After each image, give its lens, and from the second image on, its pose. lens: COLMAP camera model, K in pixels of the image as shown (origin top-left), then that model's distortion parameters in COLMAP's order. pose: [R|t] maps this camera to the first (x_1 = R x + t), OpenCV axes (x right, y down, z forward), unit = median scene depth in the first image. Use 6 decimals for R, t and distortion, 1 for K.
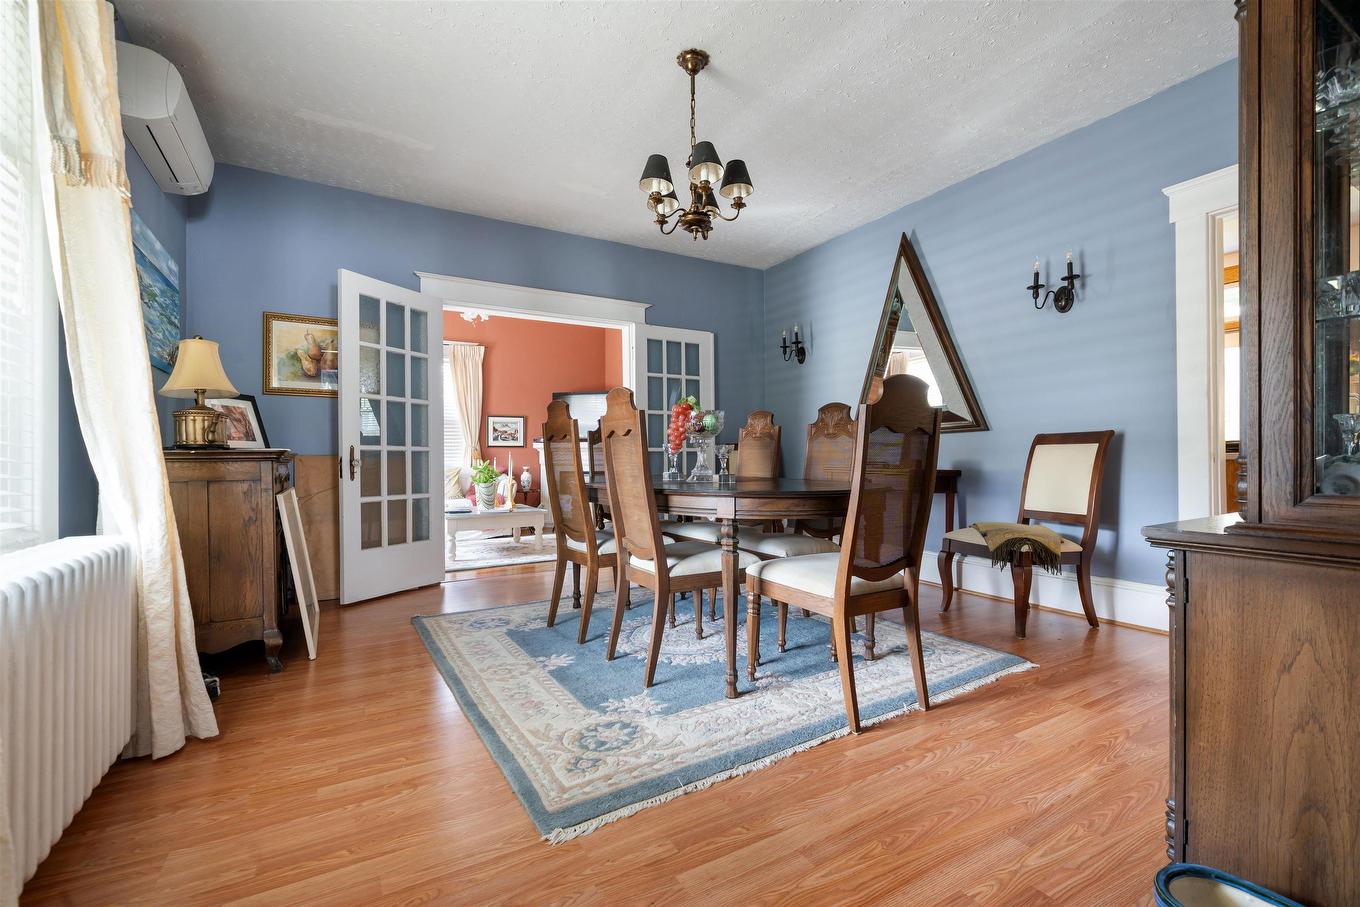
lens RADIAL K [[592.2, 0, 672.3], [0, 592.2, 461.0], [0, 0, 1]] dist [0.001307, -0.000617]
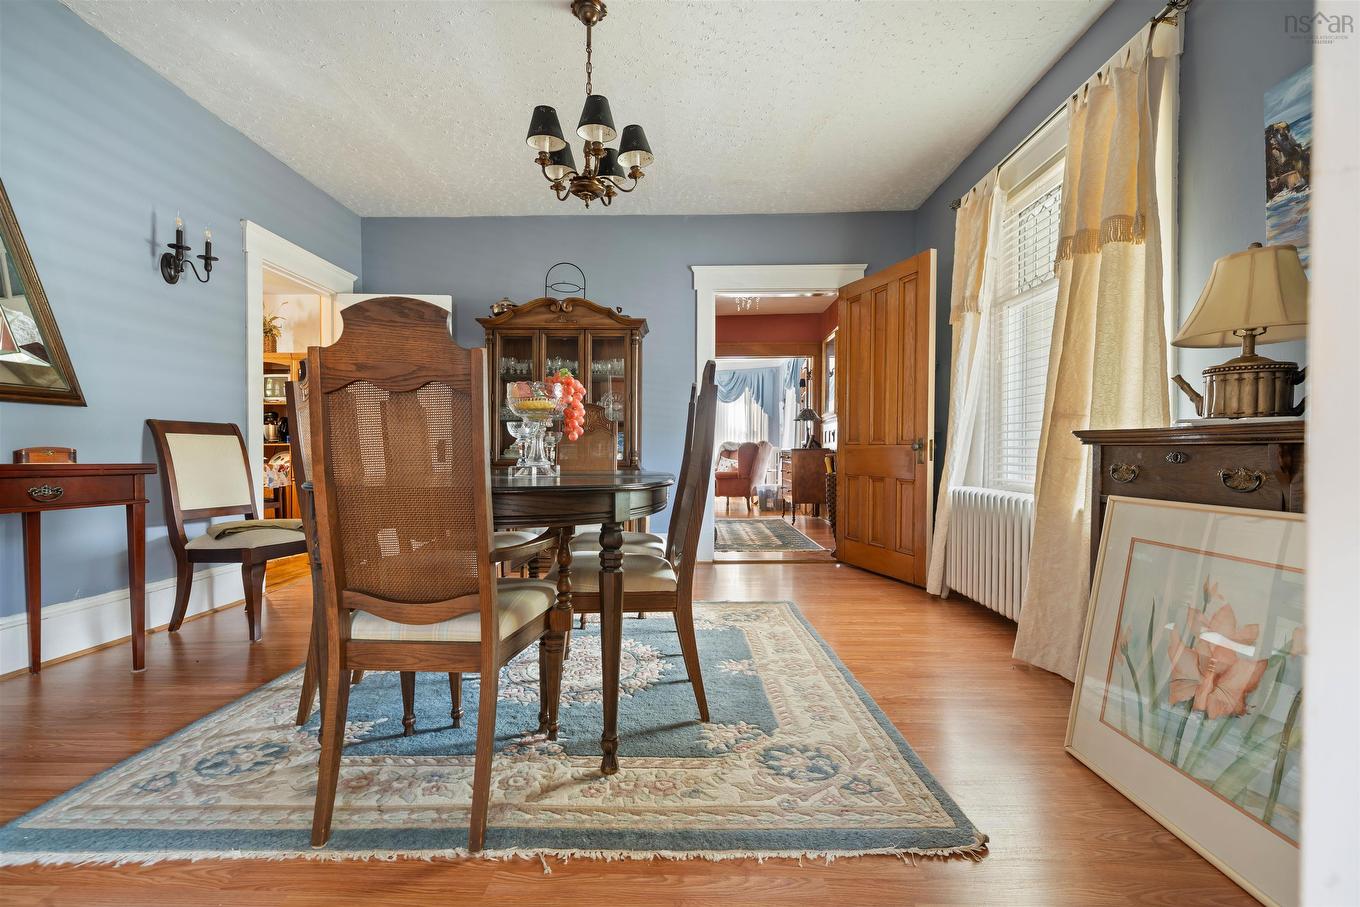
lens RADIAL K [[592.2, 0, 686.4], [0, 592.2, 457.9], [0, 0, 1]] dist [0.001307, -0.000617]
pose [[-0.861940, -0.003041, 0.507002, -0.523479], [0.002194, 0.999950, 0.009727, 0.002422], [-0.507006, 0.009496, -0.861890, 1.609295]]
